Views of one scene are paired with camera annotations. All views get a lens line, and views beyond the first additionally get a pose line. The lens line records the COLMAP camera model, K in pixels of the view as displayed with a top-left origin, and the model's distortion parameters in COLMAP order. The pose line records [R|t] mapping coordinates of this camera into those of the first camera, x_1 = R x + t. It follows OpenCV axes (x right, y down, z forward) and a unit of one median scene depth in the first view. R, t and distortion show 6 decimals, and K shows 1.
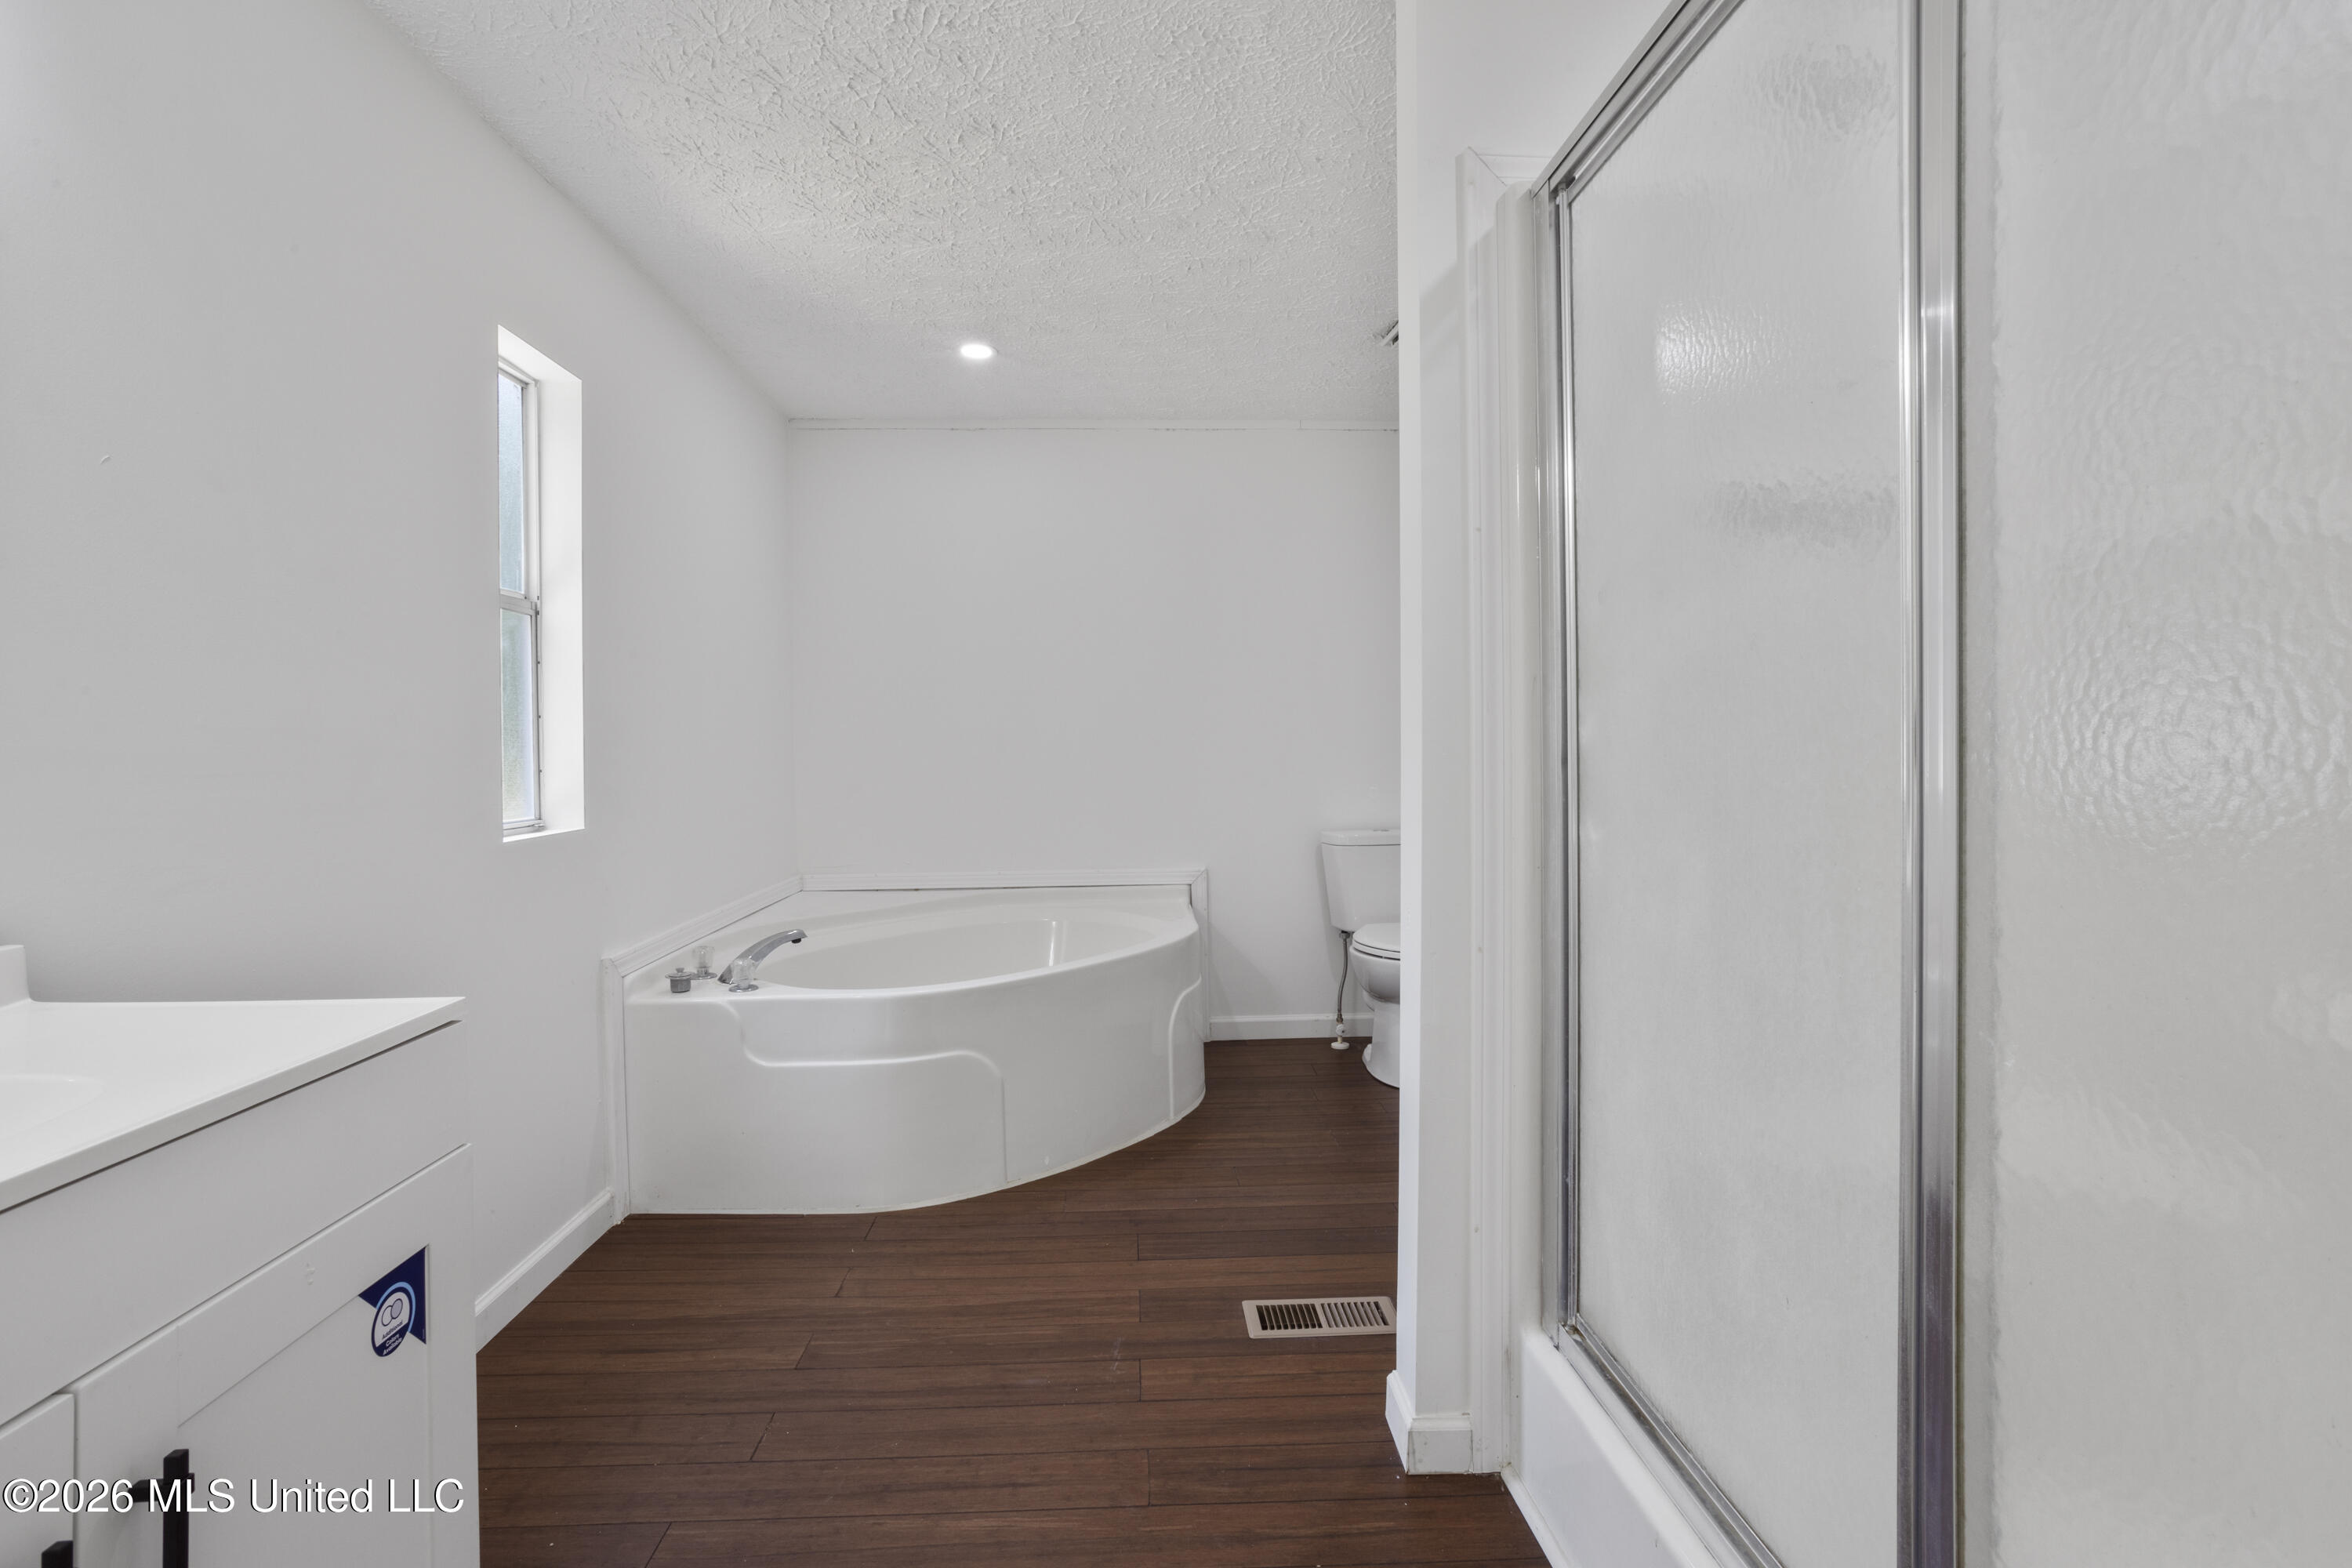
lens RADIAL K [[1125.3, 0, 1165.1], [0, 1125.3, 767.9], [0, 0, 1]] dist [-0.054345, 0.032517]
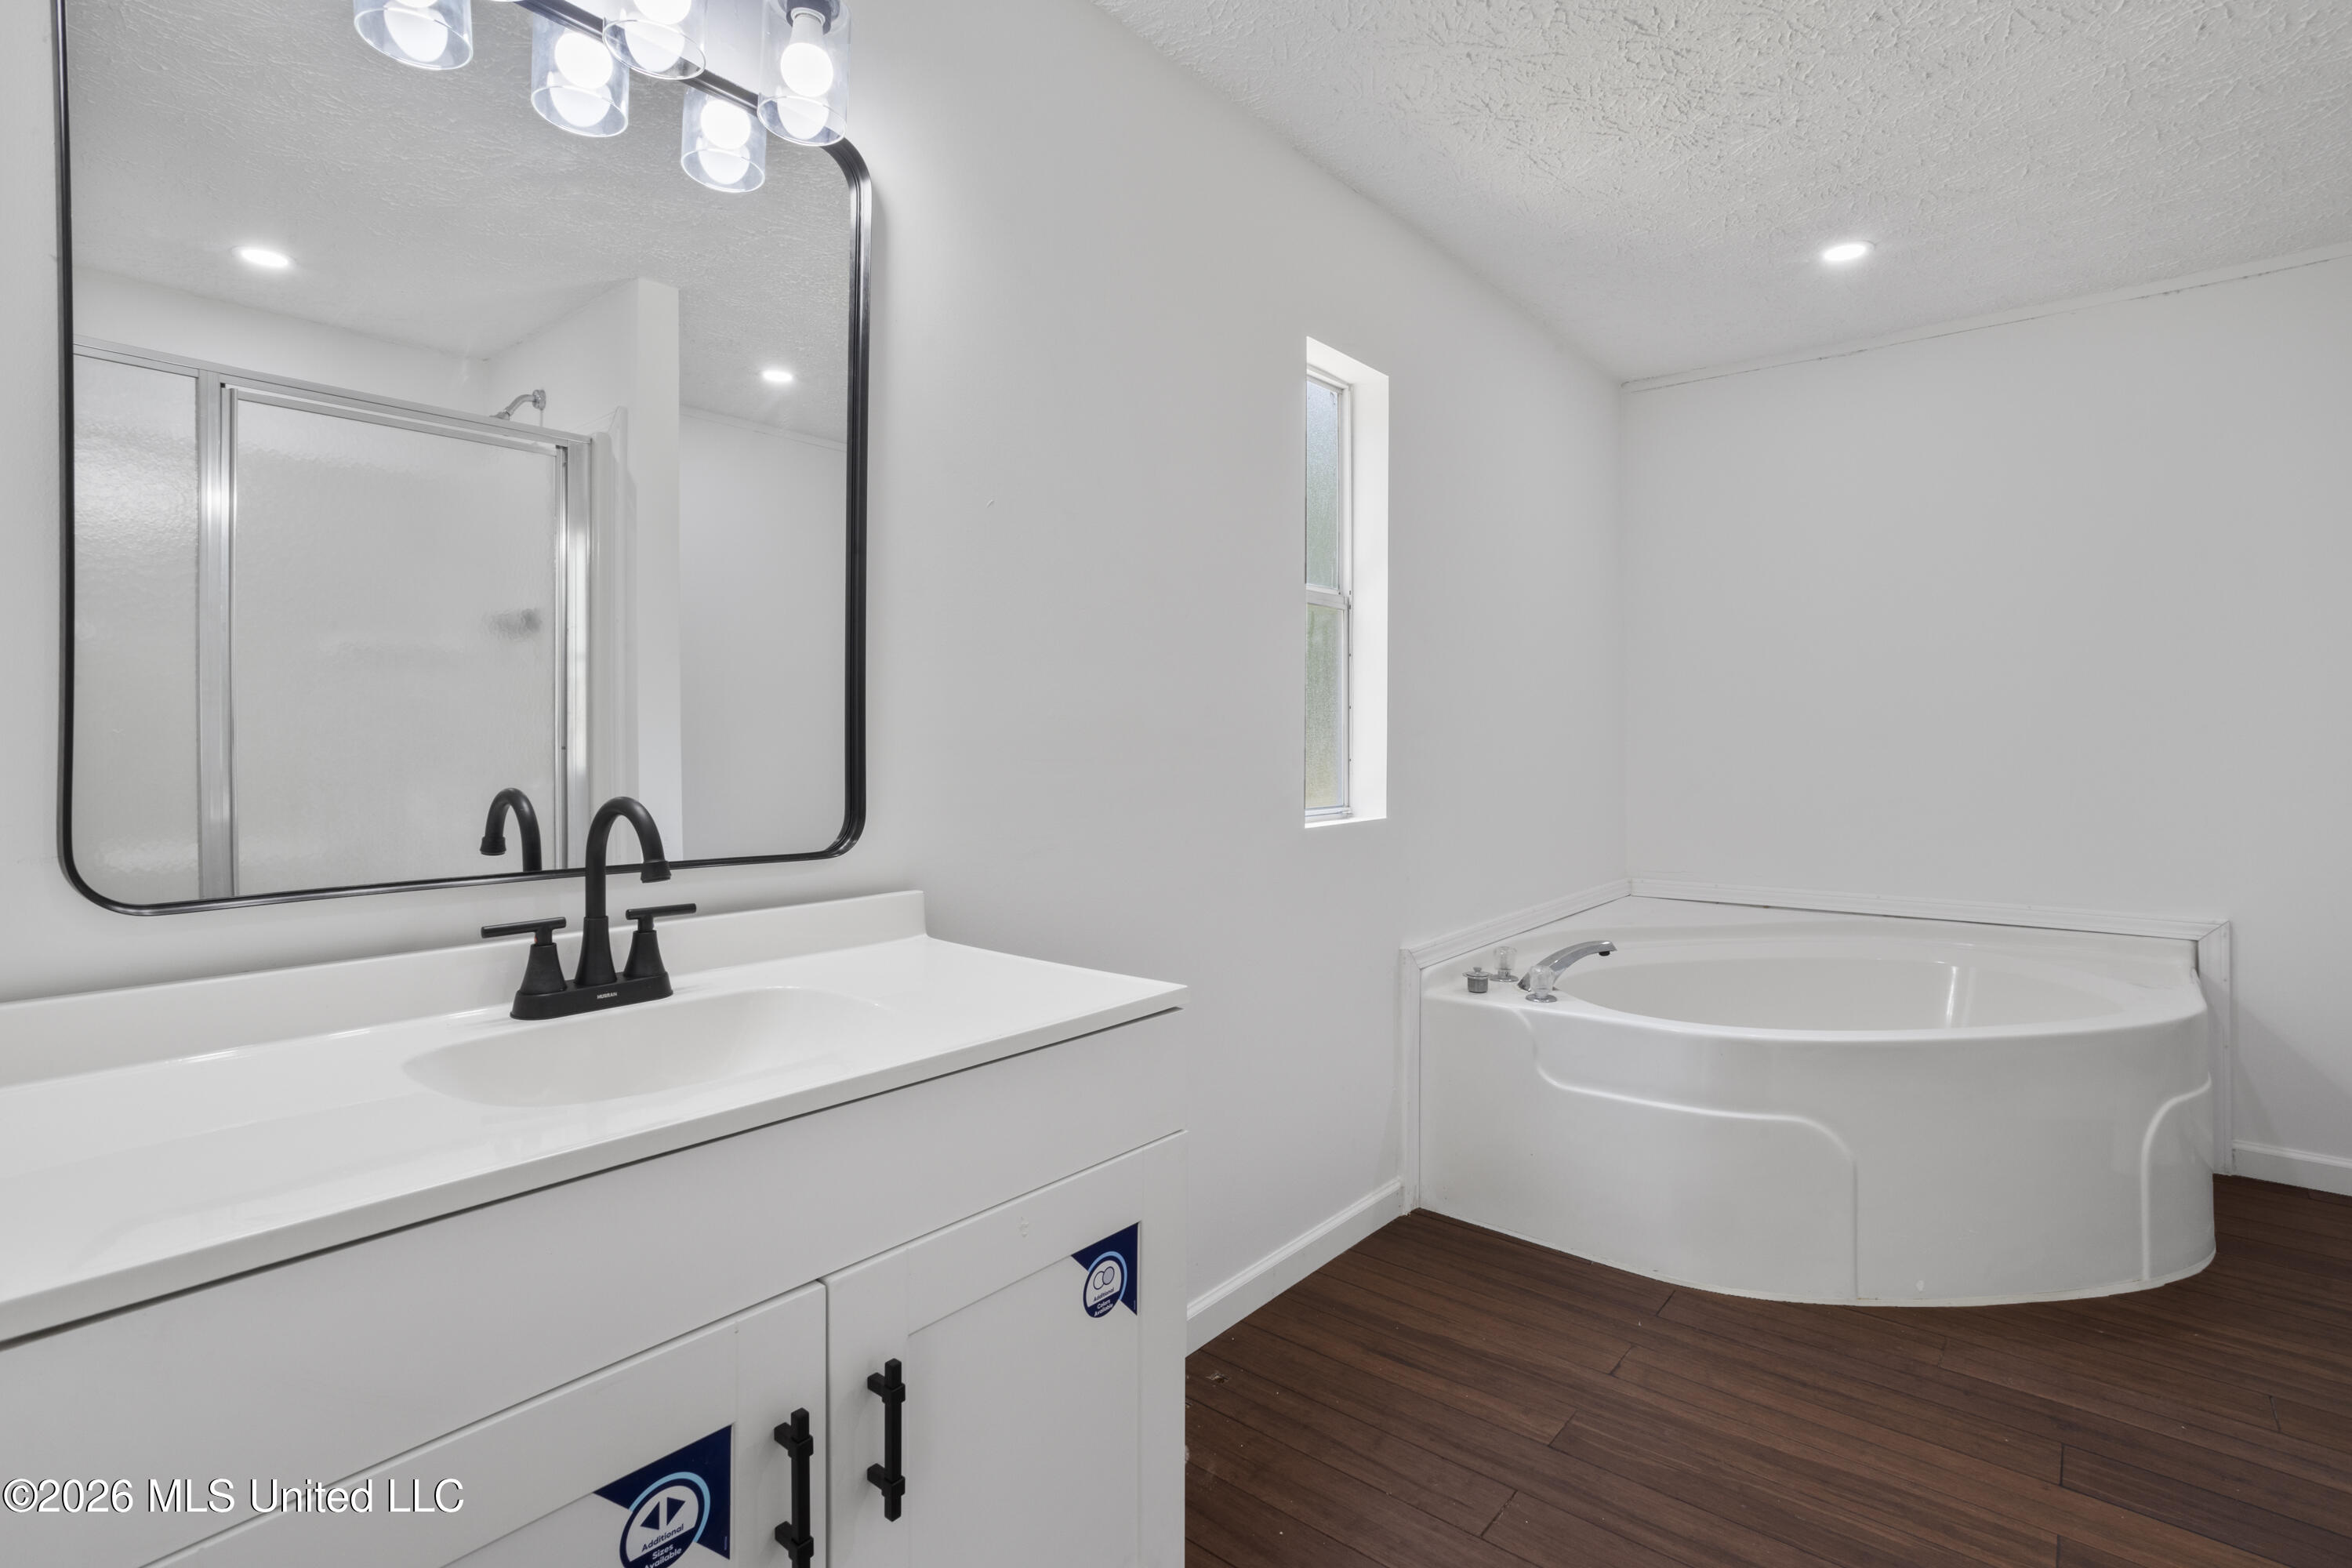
lens RADIAL K [[1125.3, 0, 1168.0], [0, 1125.3, 751.4], [0, 0, 1]] dist [-0.052335, 0.029219]
pose [[0.735601, 0.016405, -0.677216, 0.024230], [-0.020610, 0.999786, 0.001831, -0.004371], [0.677101, 0.012611, 0.735782, 0.120096]]
